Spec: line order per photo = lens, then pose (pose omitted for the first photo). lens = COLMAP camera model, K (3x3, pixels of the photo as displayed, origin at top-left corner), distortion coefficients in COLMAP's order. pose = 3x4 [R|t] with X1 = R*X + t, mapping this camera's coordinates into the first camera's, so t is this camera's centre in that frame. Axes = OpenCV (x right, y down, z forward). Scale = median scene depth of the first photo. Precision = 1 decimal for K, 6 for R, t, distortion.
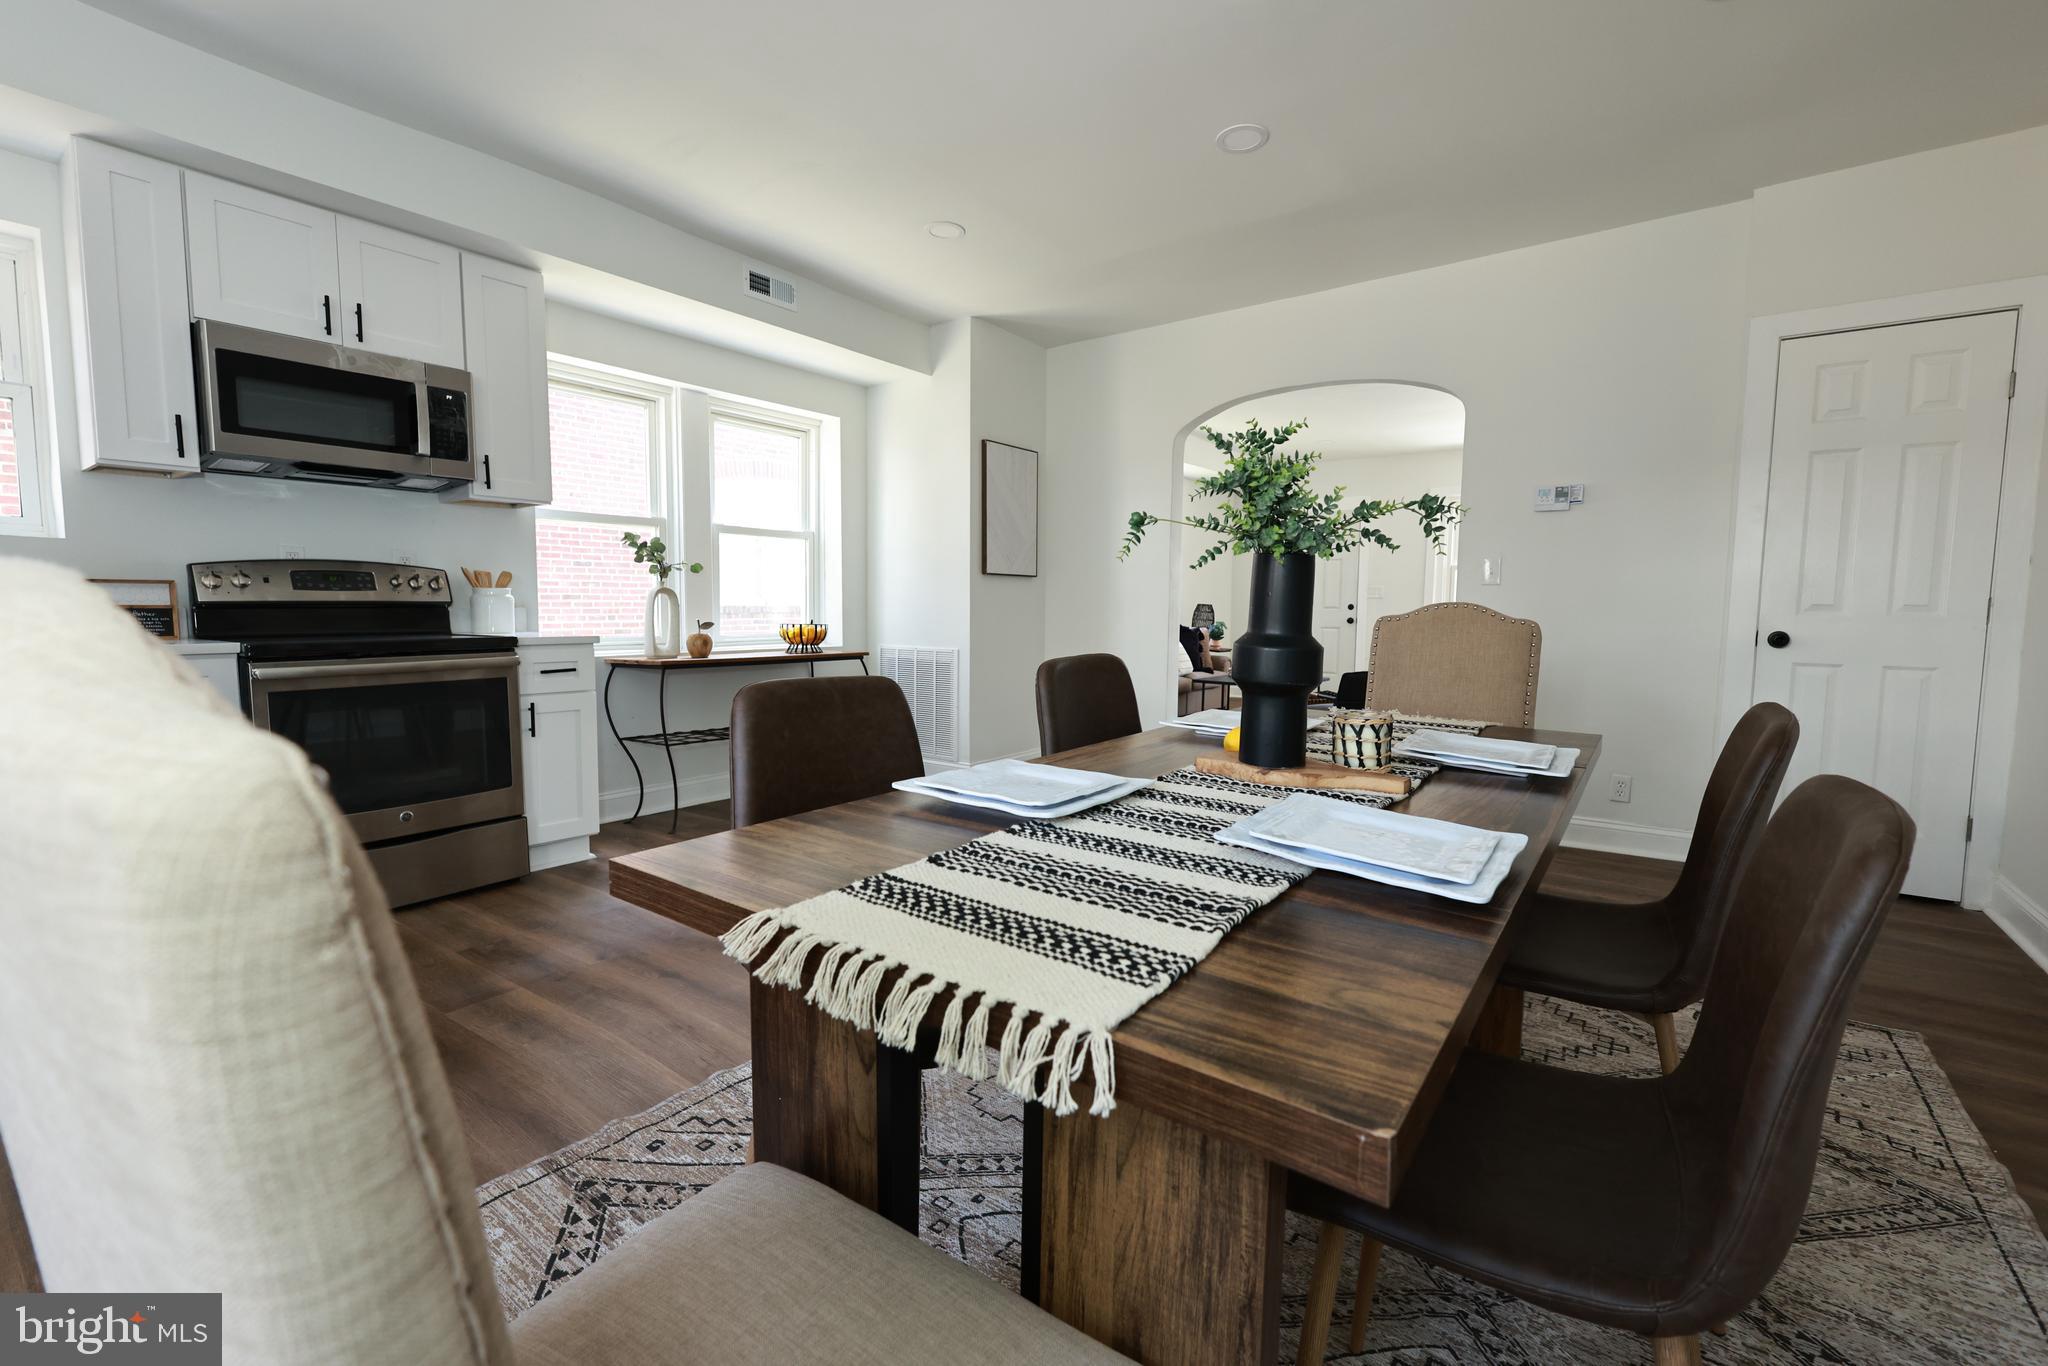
lens RADIAL K [[883.9, 0, 1025.7], [0, 883.9, 679.2], [0, 0, 1]] dist [0.003644, -0.000560]
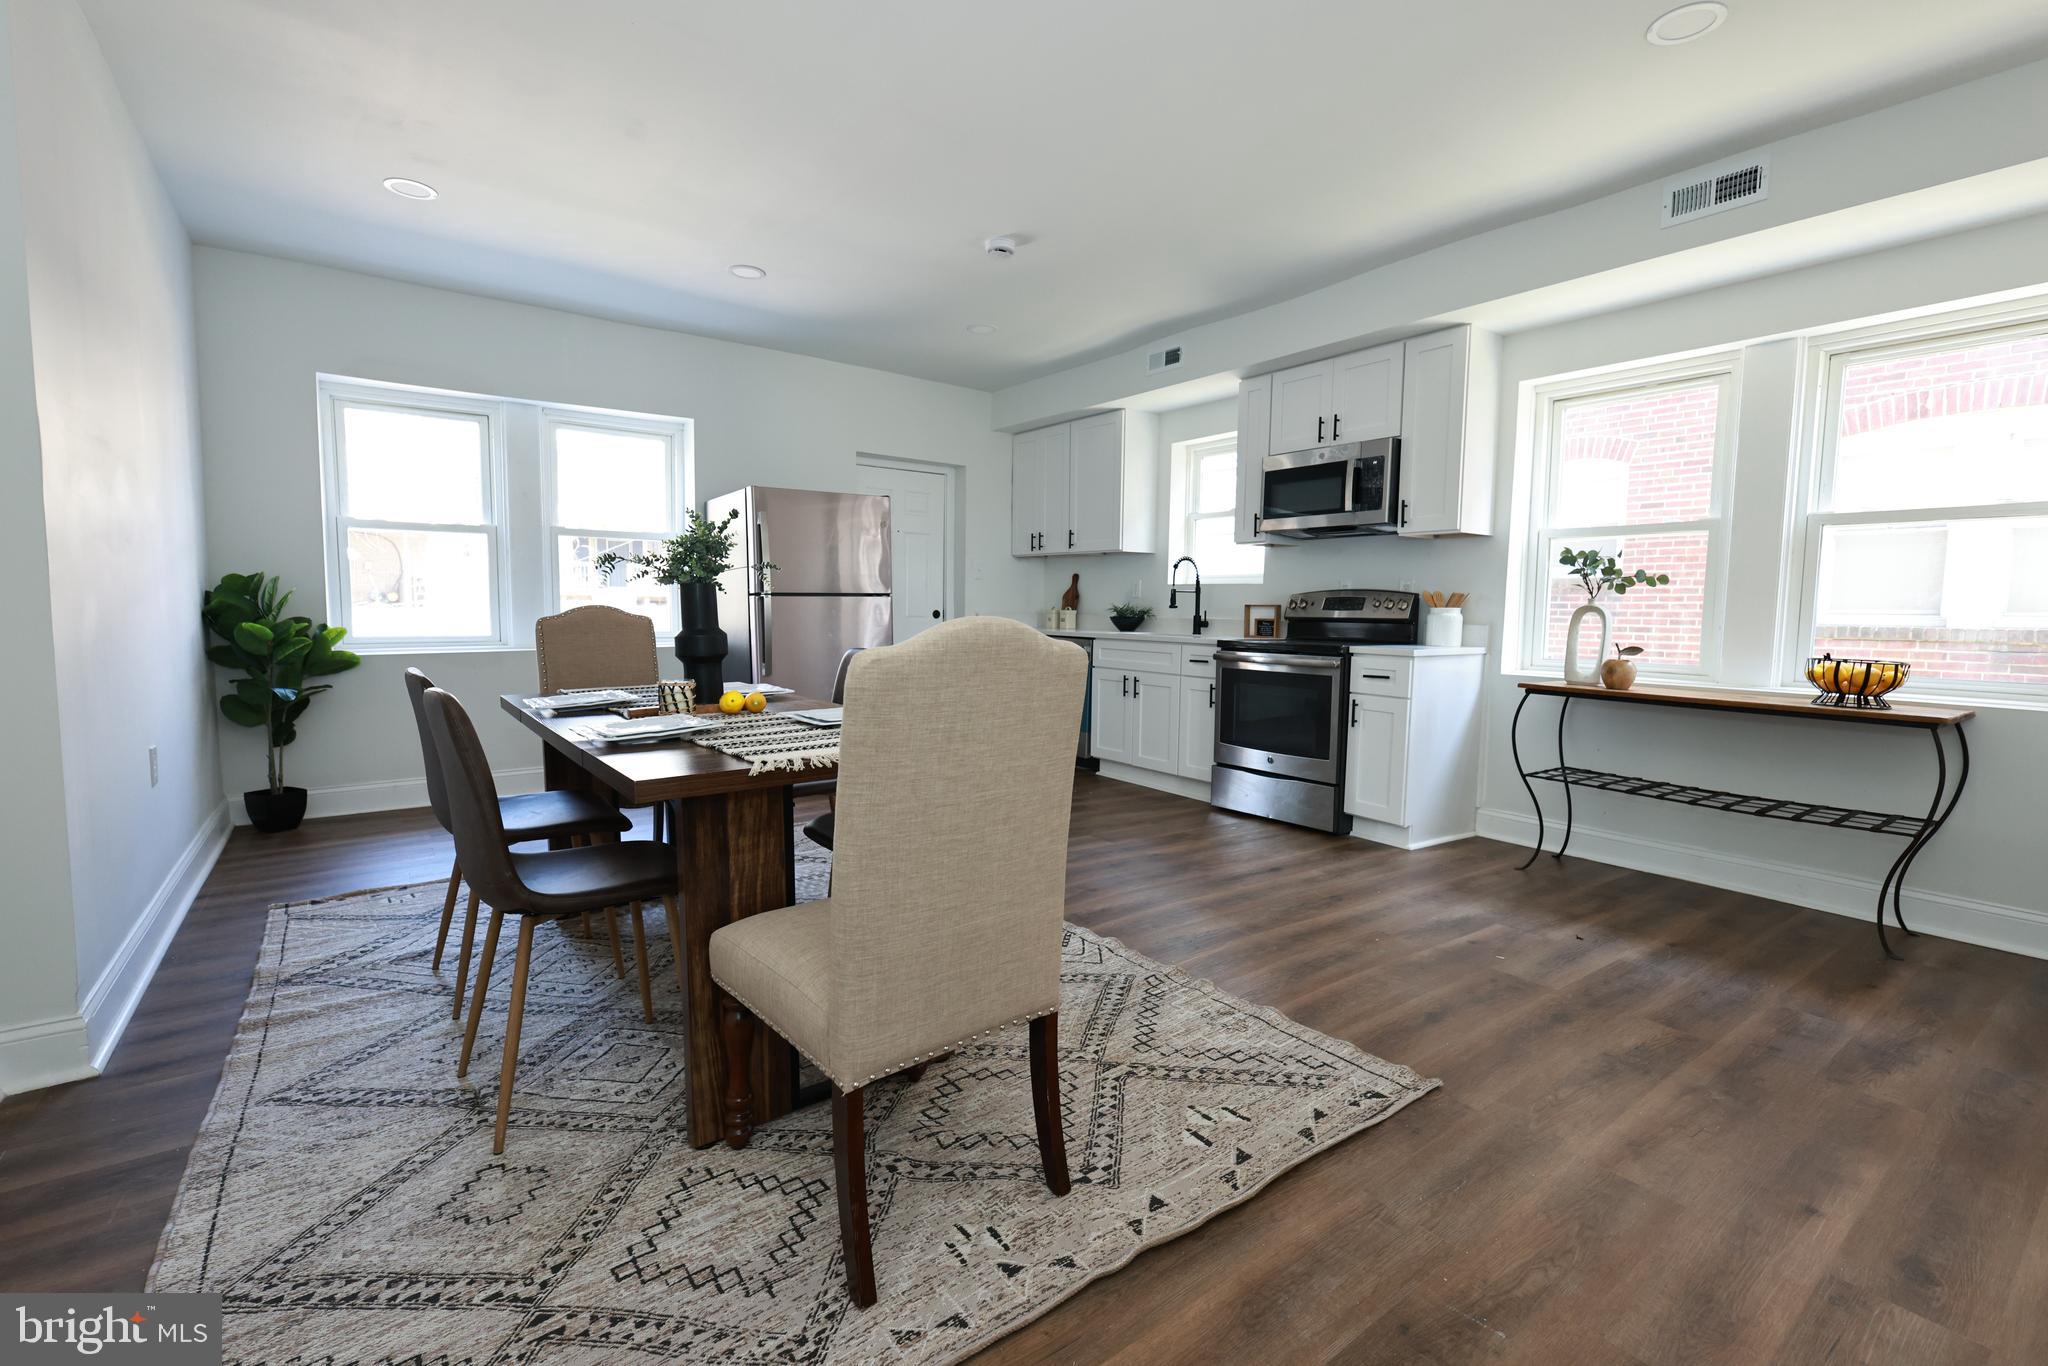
lens RADIAL K [[883.9, 0, 1025.7], [0, 883.9, 679.2], [0, 0, 1]] dist [0.003644, -0.000560]
pose [[-0.289977, 0.068779, -0.954559, 0.754766], [-0.095176, 0.990397, 0.100274, -0.081698], [0.952289, 0.119928, -0.280647, 0.899228]]
